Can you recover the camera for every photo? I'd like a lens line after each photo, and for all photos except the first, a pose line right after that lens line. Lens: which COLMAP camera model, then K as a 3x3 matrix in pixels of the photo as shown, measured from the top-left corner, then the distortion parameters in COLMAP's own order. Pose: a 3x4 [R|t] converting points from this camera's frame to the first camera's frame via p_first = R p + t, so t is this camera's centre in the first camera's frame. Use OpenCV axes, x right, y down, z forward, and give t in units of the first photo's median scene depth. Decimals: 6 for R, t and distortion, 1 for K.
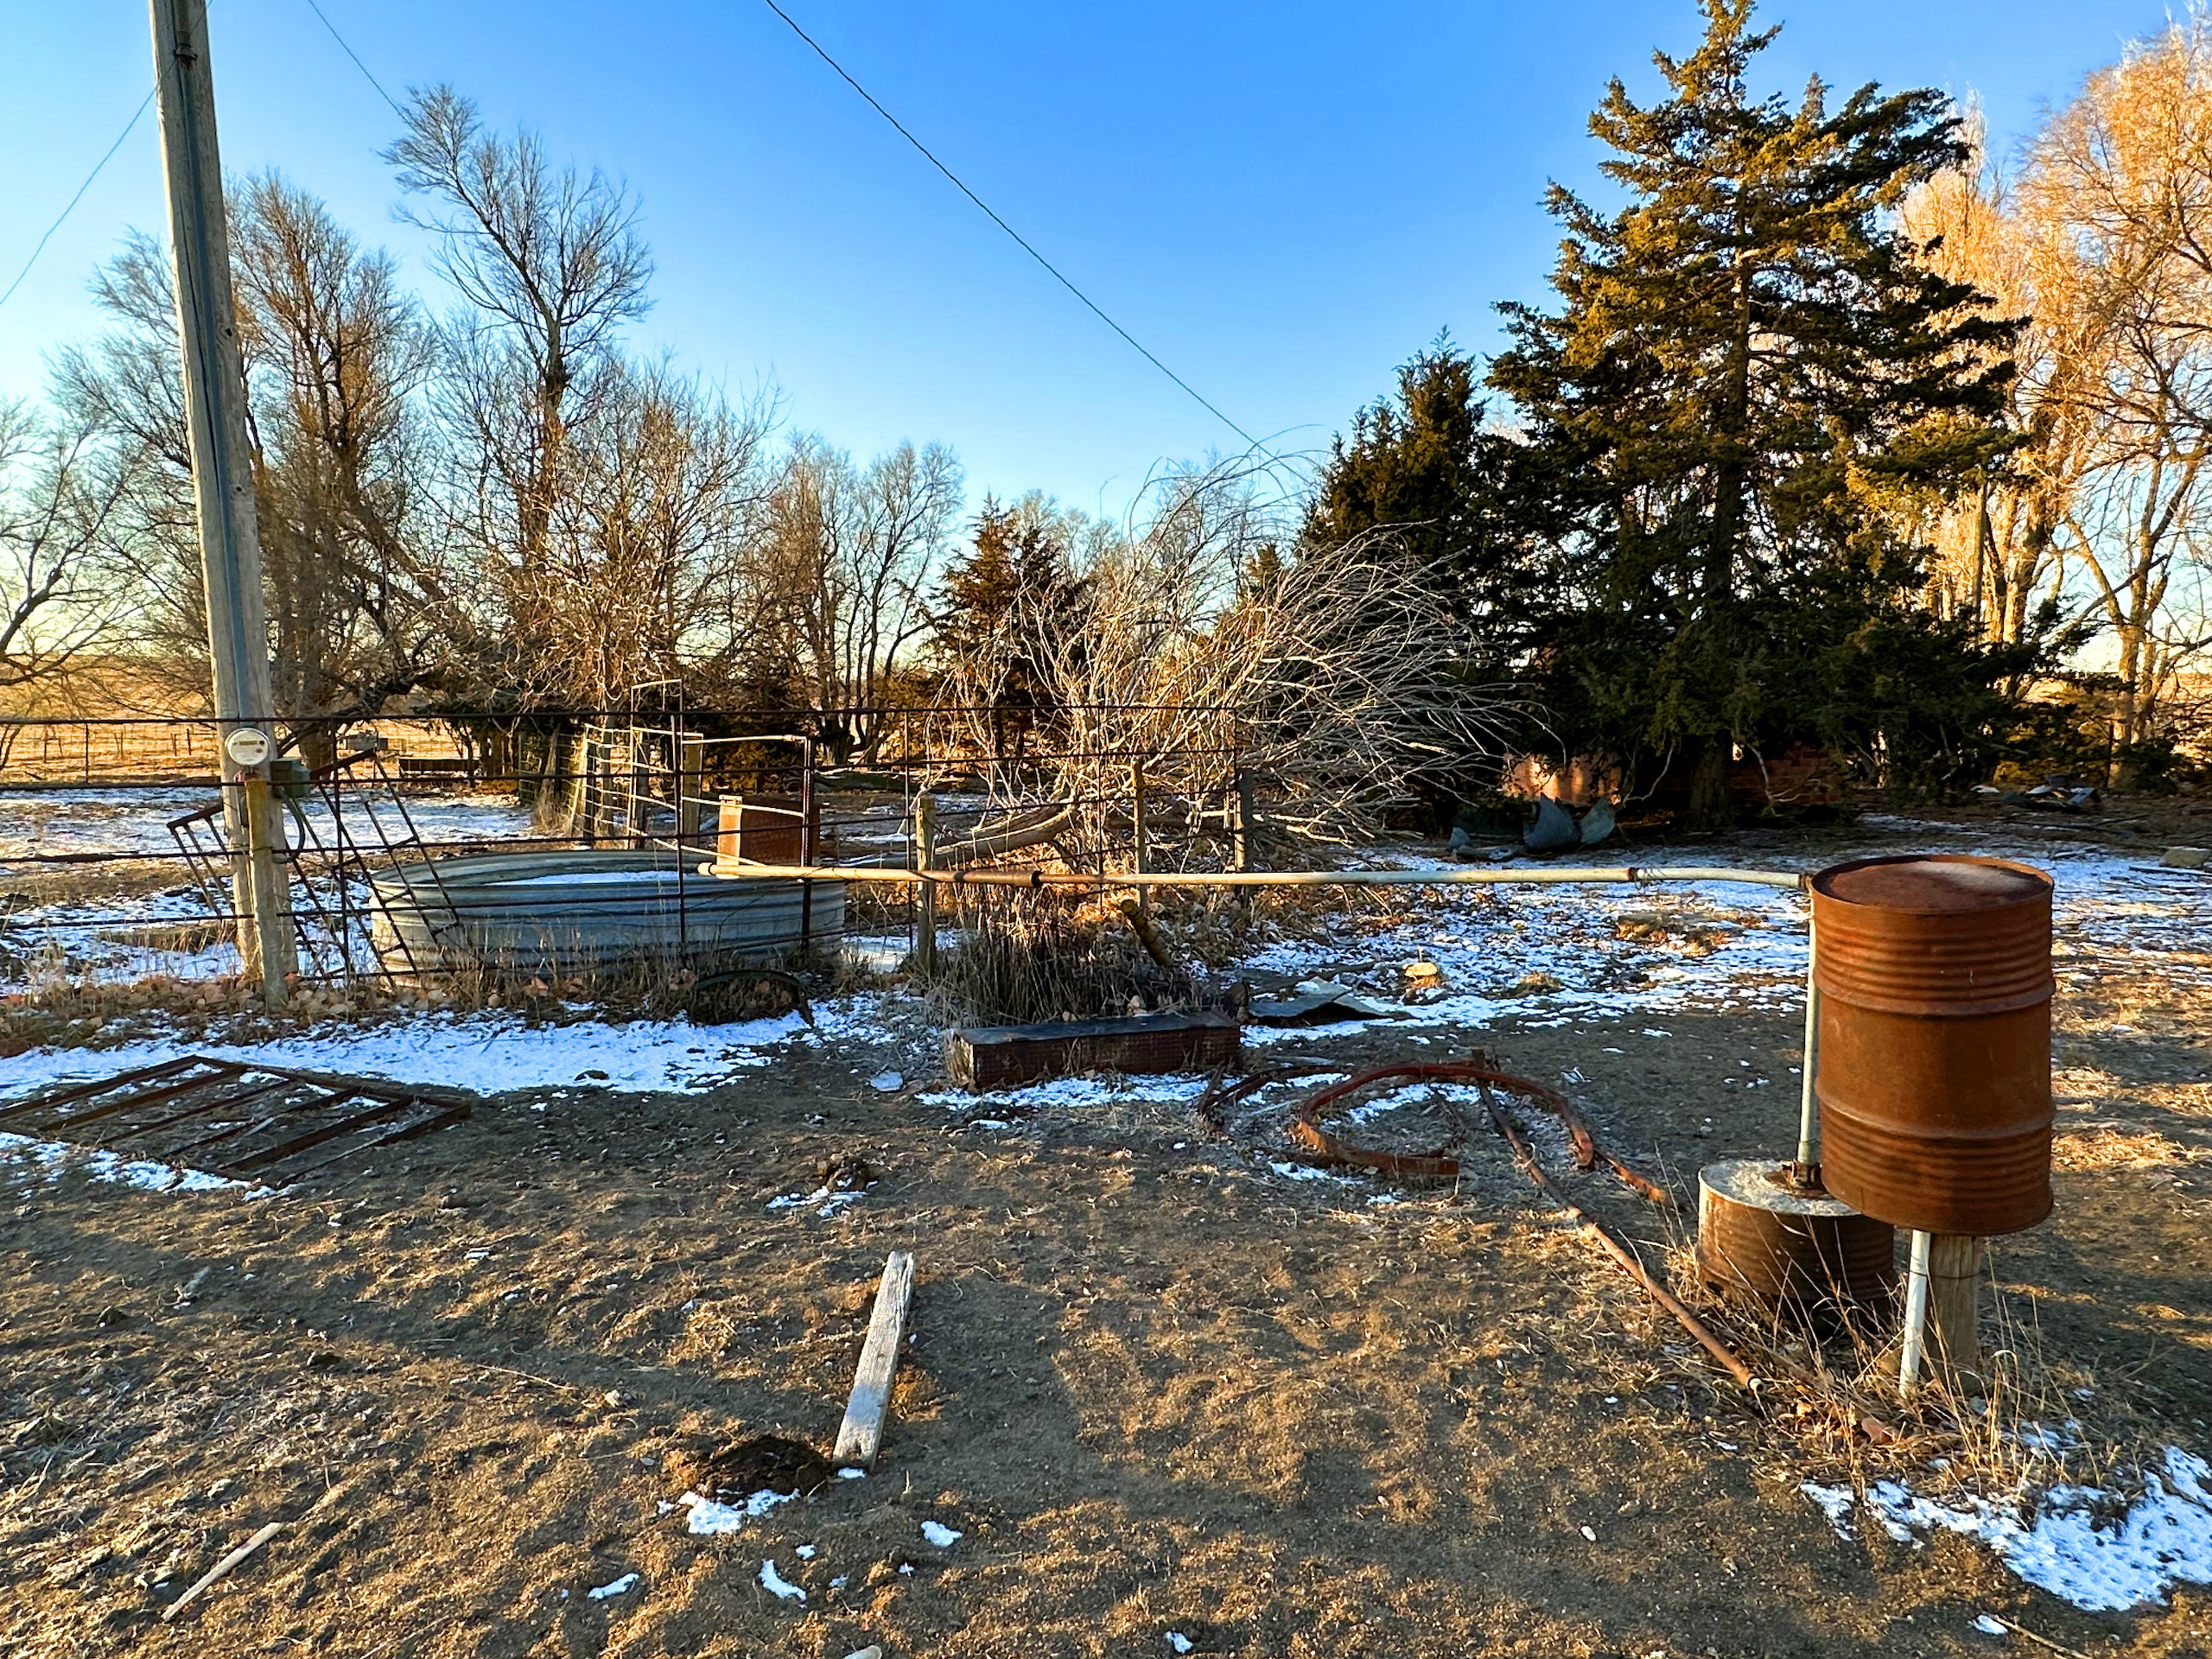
lens RADIAL K [[1411.8, 0, 1106.0], [0, 1411.8, 860.7], [0, 0, 1]] dist [-0.005050, 0.000367]
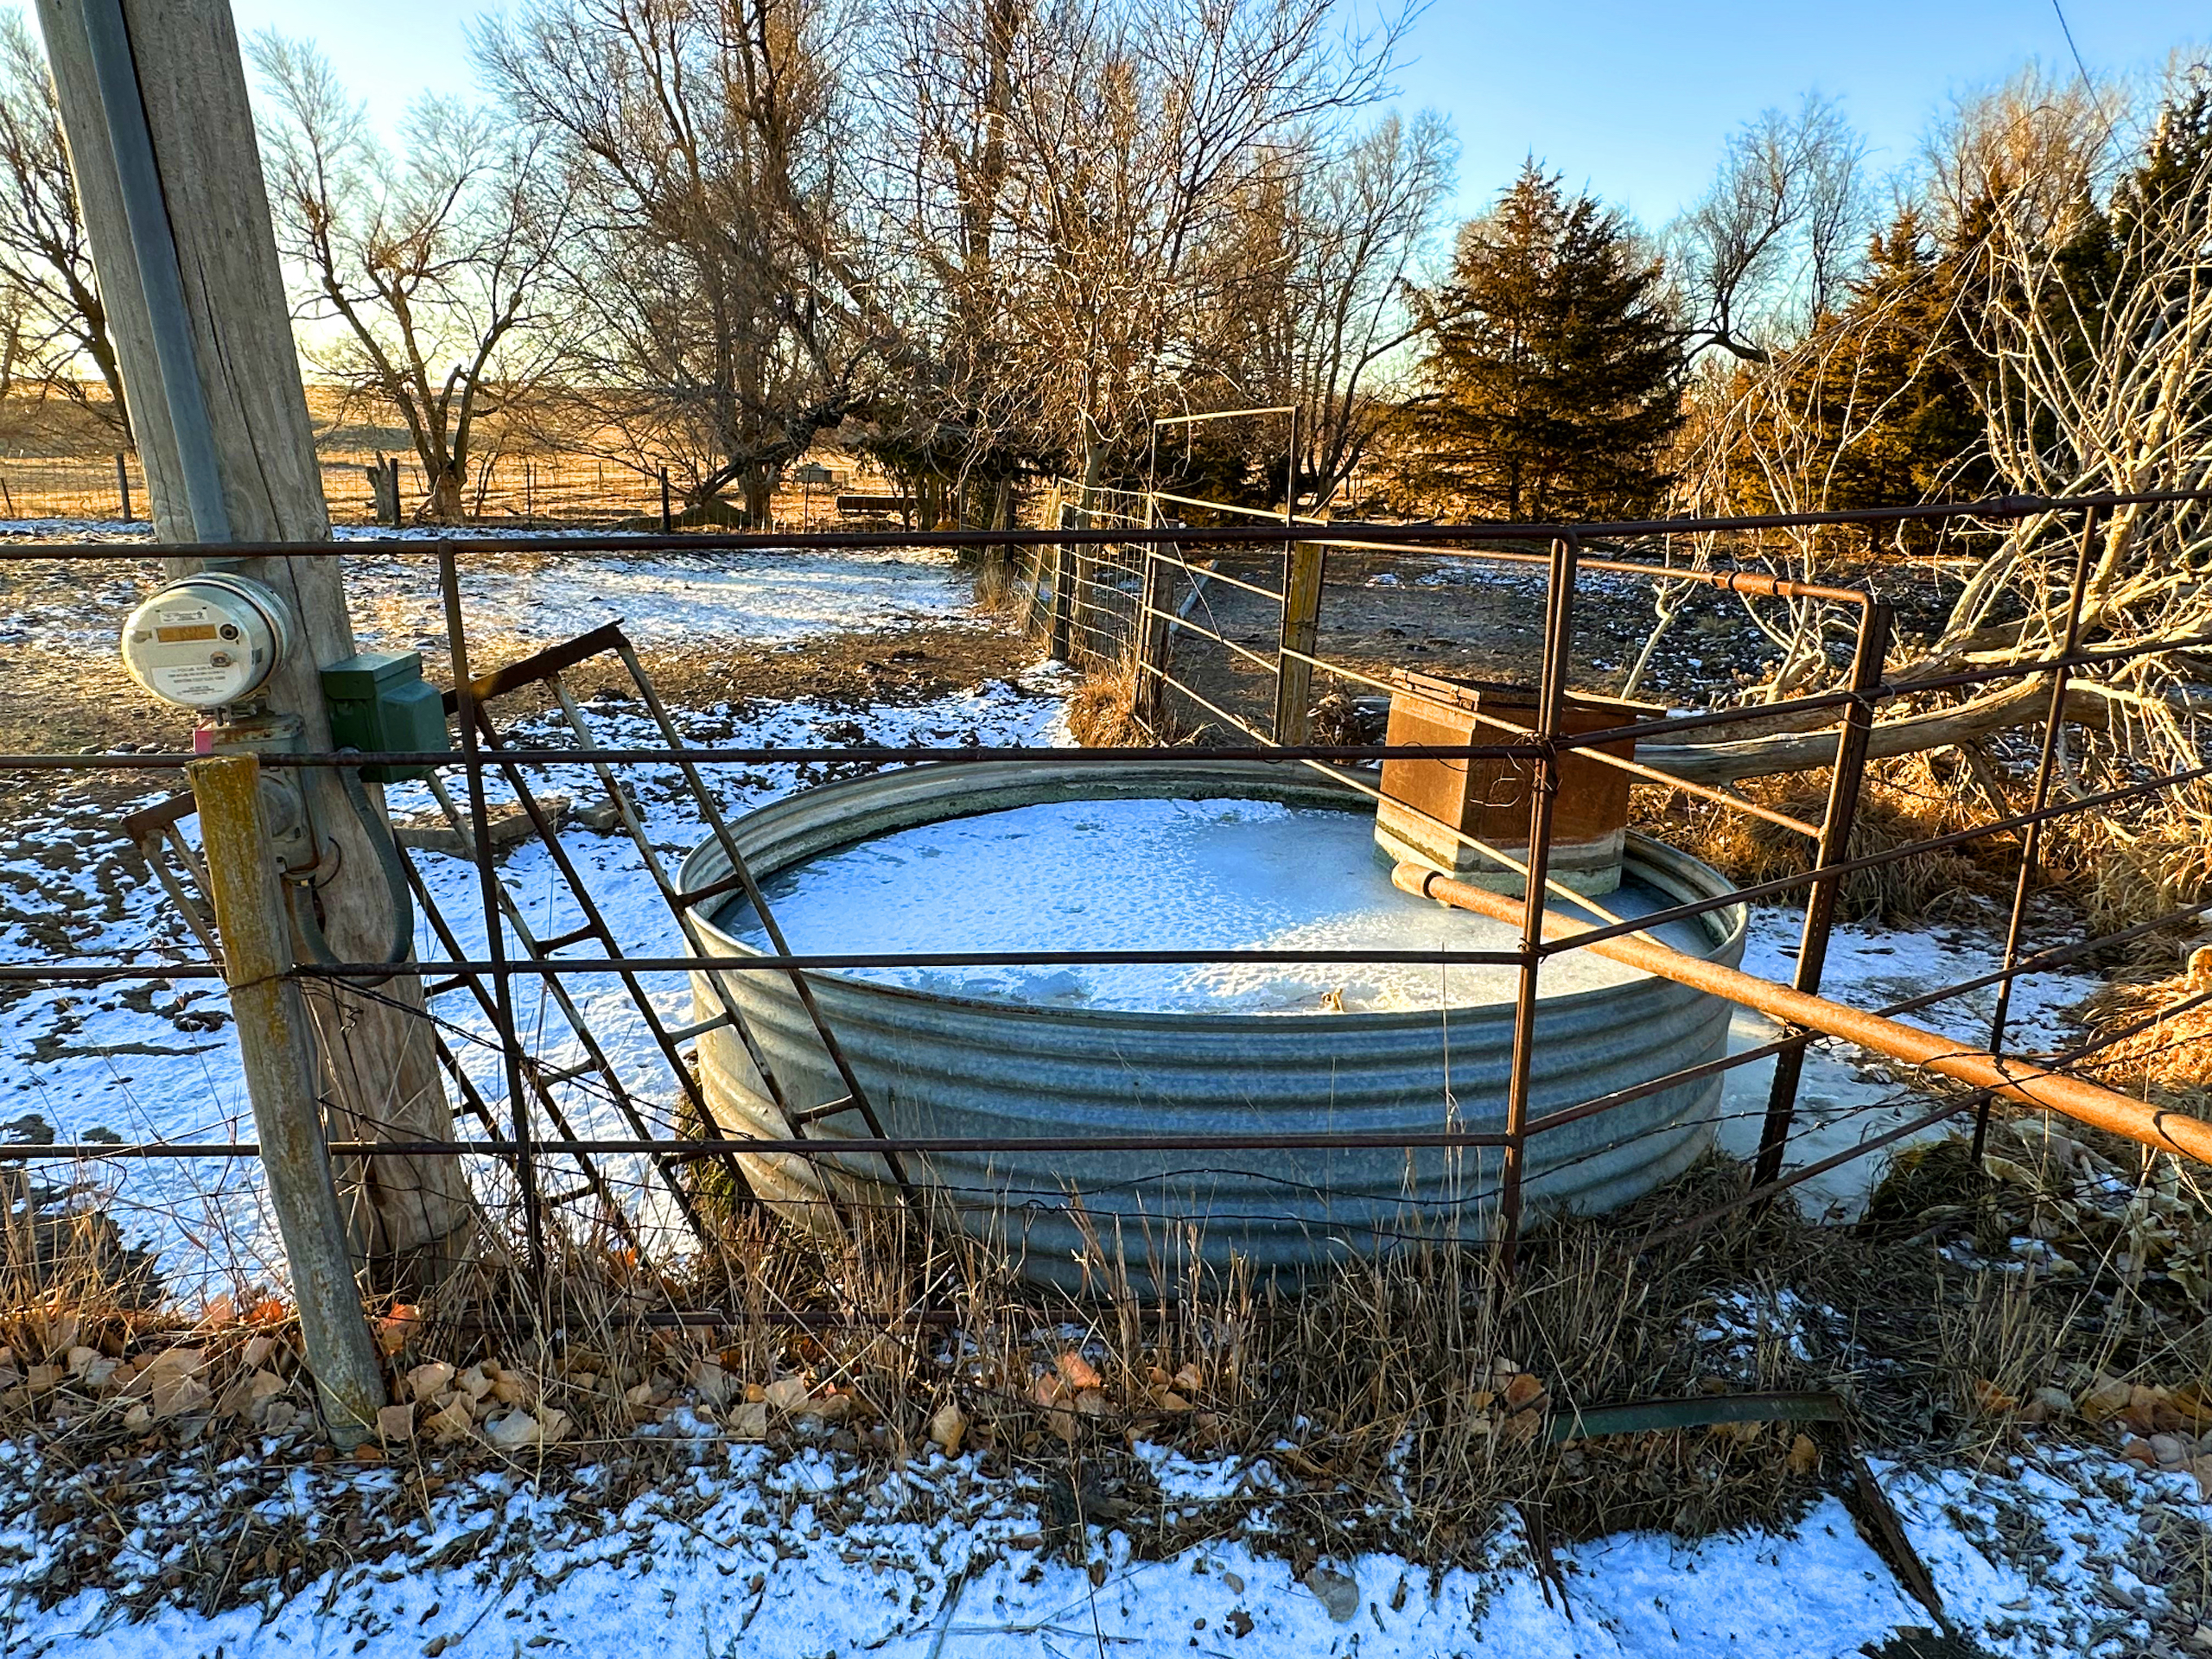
lens RADIAL K [[1411.8, 0, 1106.0], [0, 1411.8, 860.7], [0, 0, 1]] dist [-0.005050, 0.000367]
pose [[0.959042, 0.083390, -0.270711, -0.068860], [-0.032794, 0.981946, 0.186299, -0.019834], [0.281358, -0.169791, 0.944462, 0.154998]]
